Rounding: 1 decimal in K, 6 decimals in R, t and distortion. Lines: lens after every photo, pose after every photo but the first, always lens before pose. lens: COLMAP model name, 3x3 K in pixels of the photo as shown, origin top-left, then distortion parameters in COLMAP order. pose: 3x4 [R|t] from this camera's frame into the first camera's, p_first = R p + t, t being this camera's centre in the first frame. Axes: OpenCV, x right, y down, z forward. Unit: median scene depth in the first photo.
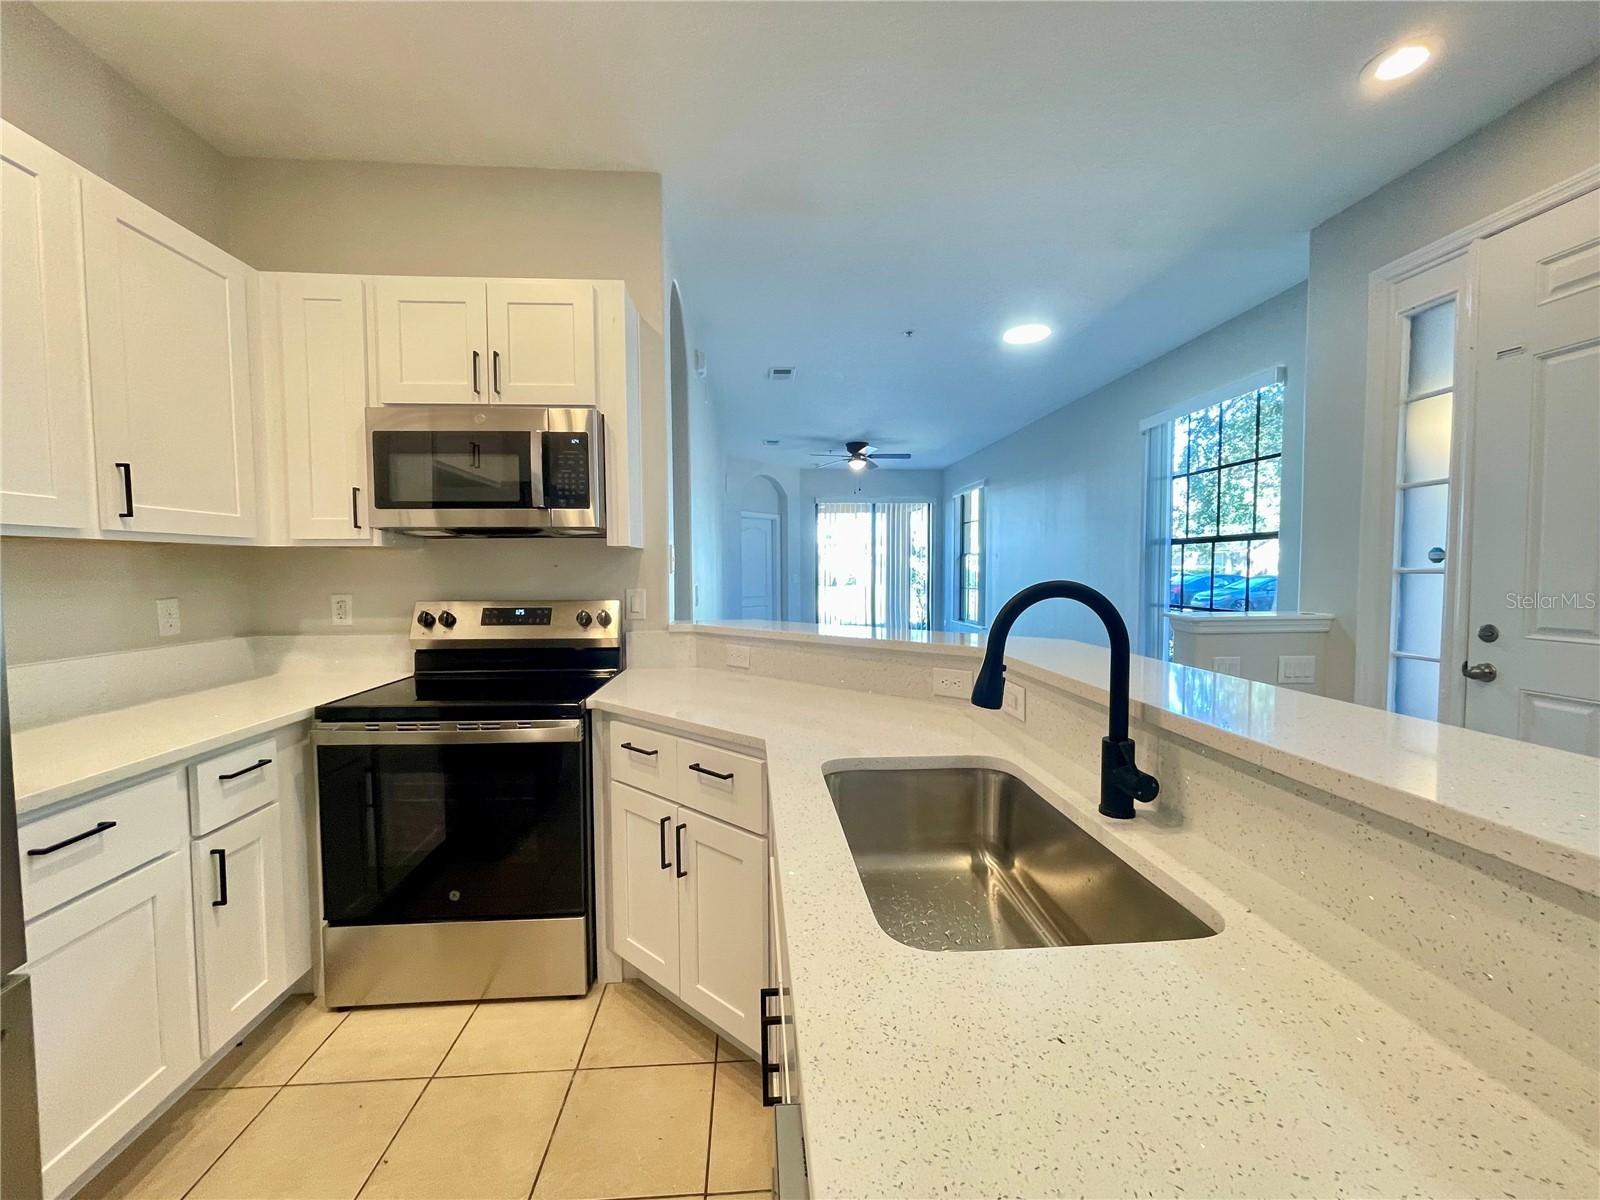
lens RADIAL K [[649.4, 0, 793.5], [0, 649.4, 599.7], [0, 0, 1]] dist [-0.001756, 0.000101]
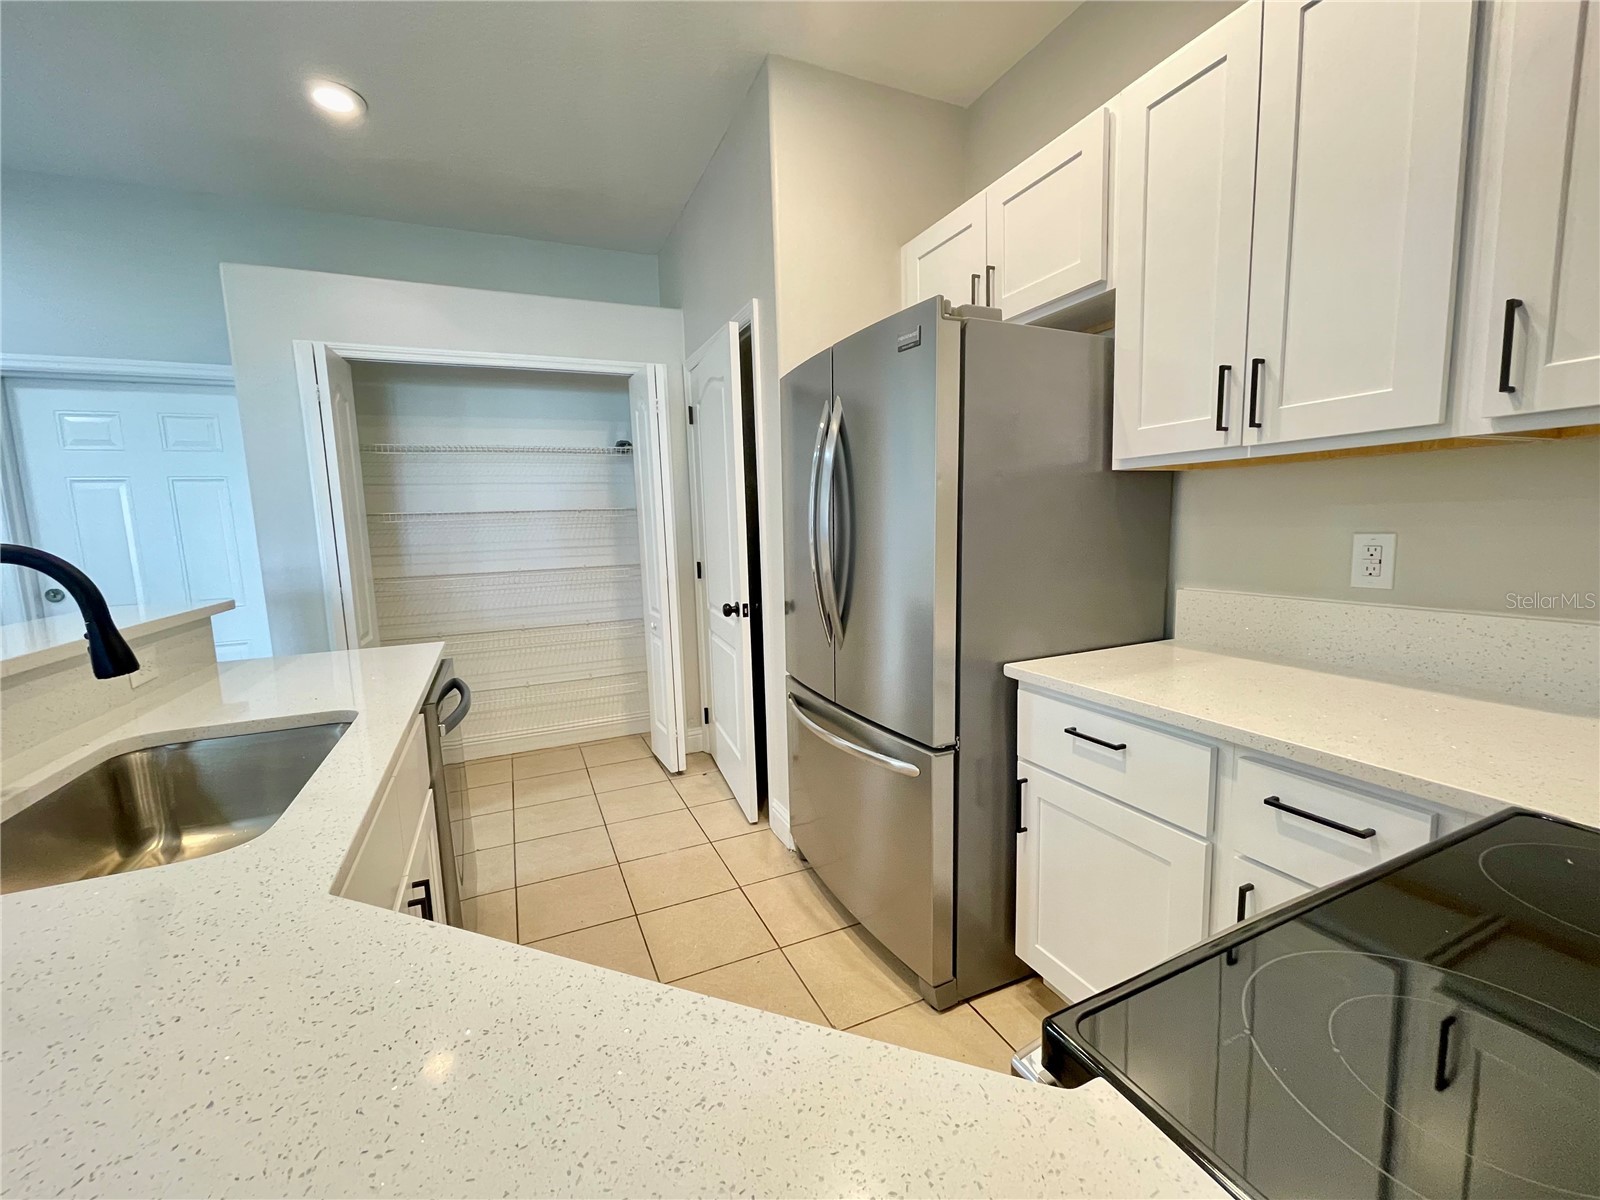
lens RADIAL K [[649.4, 0, 793.5], [0, 649.4, 599.7], [0, 0, 1]] dist [-0.001756, 0.000101]
pose [[-0.938538, 0.076283, -0.336640, -0.134665], [0.019948, 0.985631, 0.167731, -0.036268], [0.344598, 0.150706, -0.926574, 0.952397]]
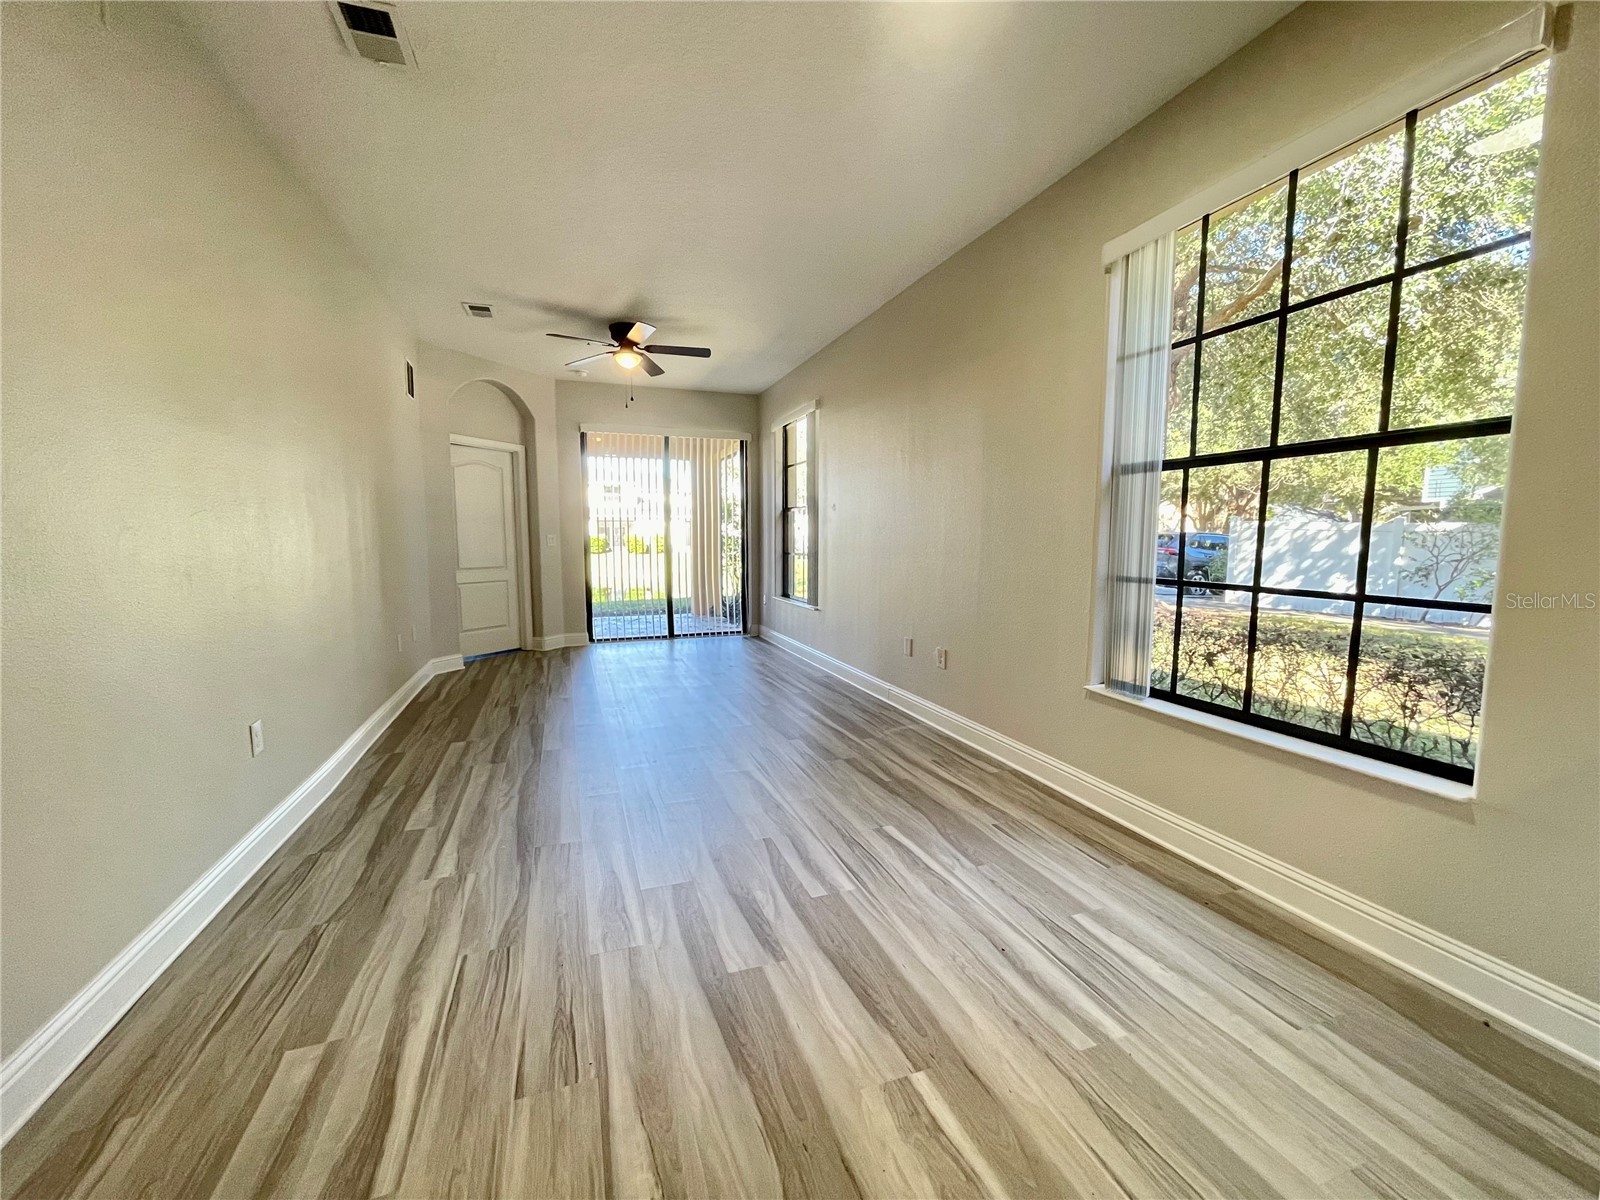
lens RADIAL K [[646.7, 0, 794.1], [0, 646.7, 600.8], [0, 0, 1]] dist [-0.003076, 0.001100]
pose [[0.962412, -0.022057, 0.270697, 0.259857], [0.007992, 0.998565, 0.052953, -0.010105], [-0.271477, -0.048799, 0.961207, 1.095794]]
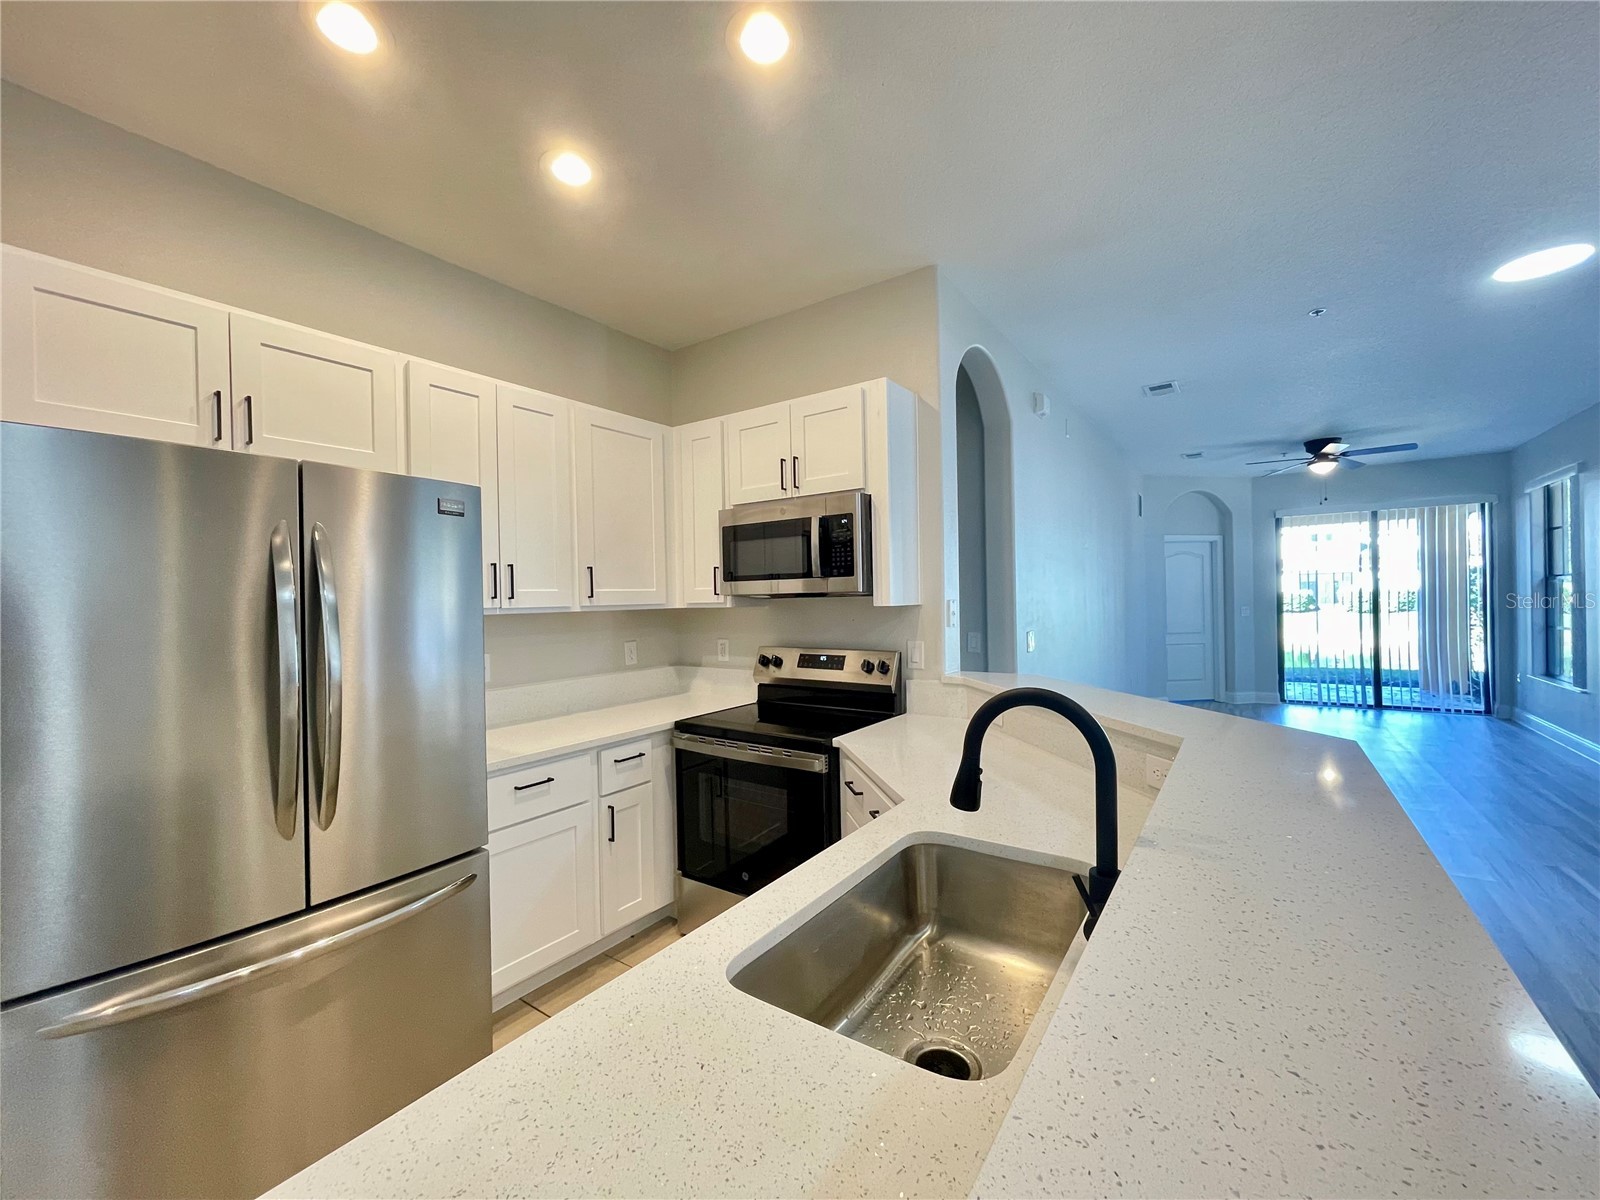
lens RADIAL K [[649.4, 0, 793.5], [0, 649.4, 599.7], [0, 0, 1]] dist [-0.001756, 0.000101]
pose [[0.774934, -0.009030, -0.631978, 0.321667], [-0.014167, 0.999399, -0.031652, -0.053962], [0.631883, 0.033482, 0.774340, 0.012722]]
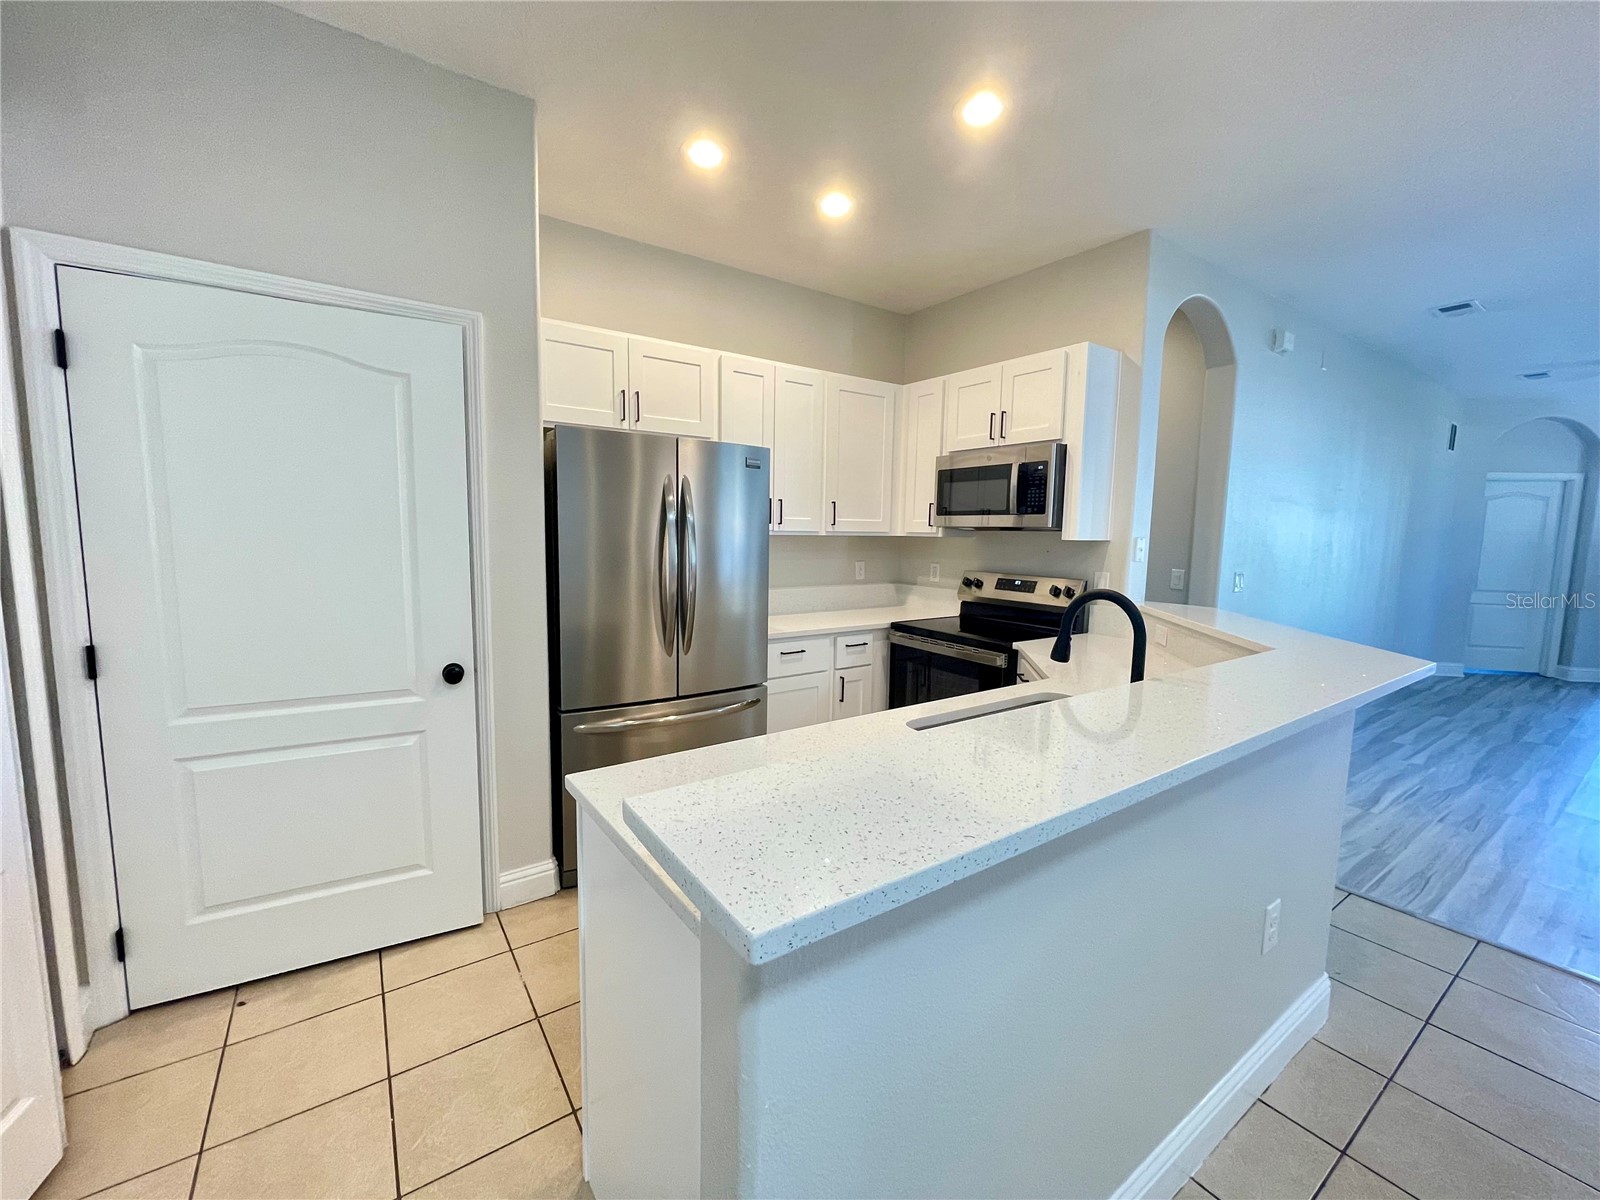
lens RADIAL K [[646.0, 0, 790.4], [0, 646.0, 603.5], [0, 0, 1]] dist [-0.000031, -0.000616]
pose [[0.510940, 0.109521, -0.852611, 0.584819], [-0.058971, 0.993980, 0.092341, -0.039553], [0.857591, 0.003098, 0.514322, -0.195406]]
